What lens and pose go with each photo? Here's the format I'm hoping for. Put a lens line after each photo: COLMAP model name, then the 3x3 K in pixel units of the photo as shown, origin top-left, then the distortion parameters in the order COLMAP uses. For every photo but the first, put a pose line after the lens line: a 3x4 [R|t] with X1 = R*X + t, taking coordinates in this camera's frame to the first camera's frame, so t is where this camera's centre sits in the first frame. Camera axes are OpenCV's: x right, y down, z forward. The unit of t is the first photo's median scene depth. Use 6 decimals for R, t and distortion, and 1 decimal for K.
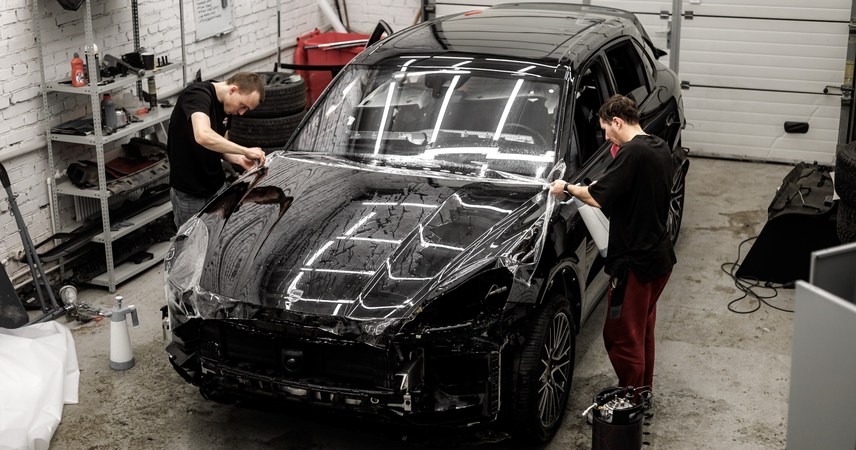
lens RADIAL K [[1257.7, 0, 428.0], [0, 1257.7, 225.0], [0, 0, 1]] dist [0.015291, 0.006170]
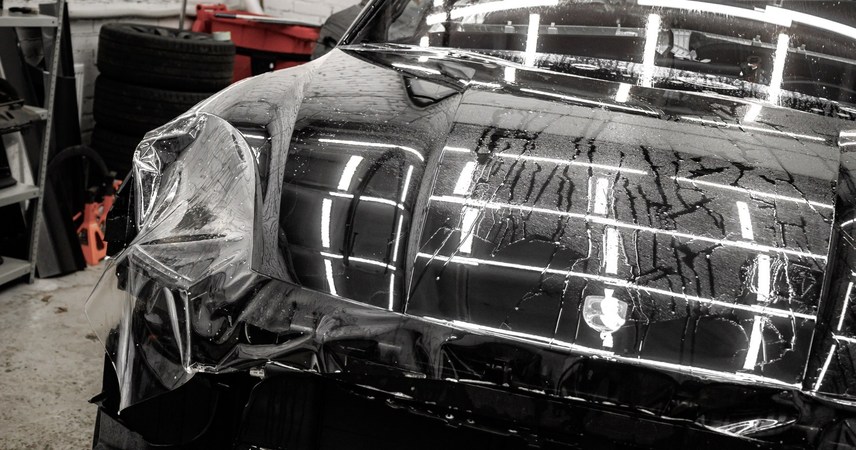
lens RADIAL K [[1249.8, 0, 428.0], [0, 1249.8, 225.0], [0, 0, 1]] dist [0.007521, -0.009786]
pose [[0.972952, 0.107299, 0.204574, -0.205653], [-0.081441, 0.988045, -0.130895, 0.075125], [-0.216174, 0.110694, 0.970060, 0.676884]]
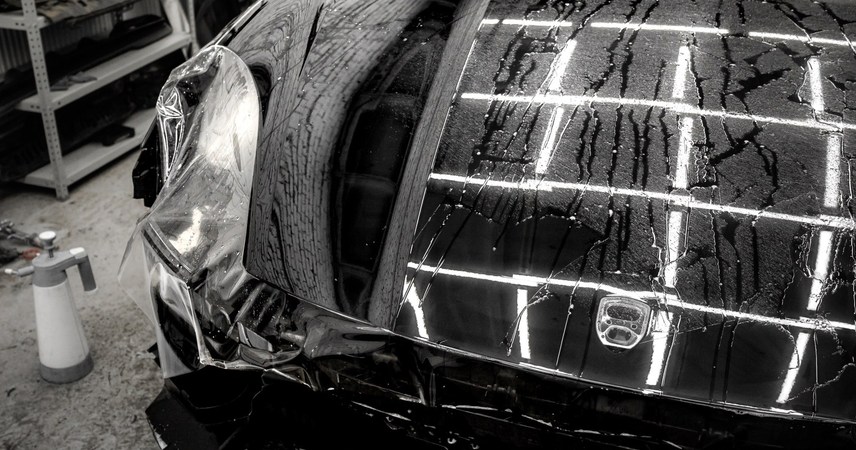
lens RADIAL K [[953.8, 0, 428.0], [0, 953.8, 225.0], [0, 0, 1]] dist [-0.014025, -0.009162]
pose [[0.998393, -0.011512, 0.055488, -0.150136], [0.003405, 0.989568, 0.144025, 0.004818], [-0.056567, -0.143605, 0.988017, 0.775638]]
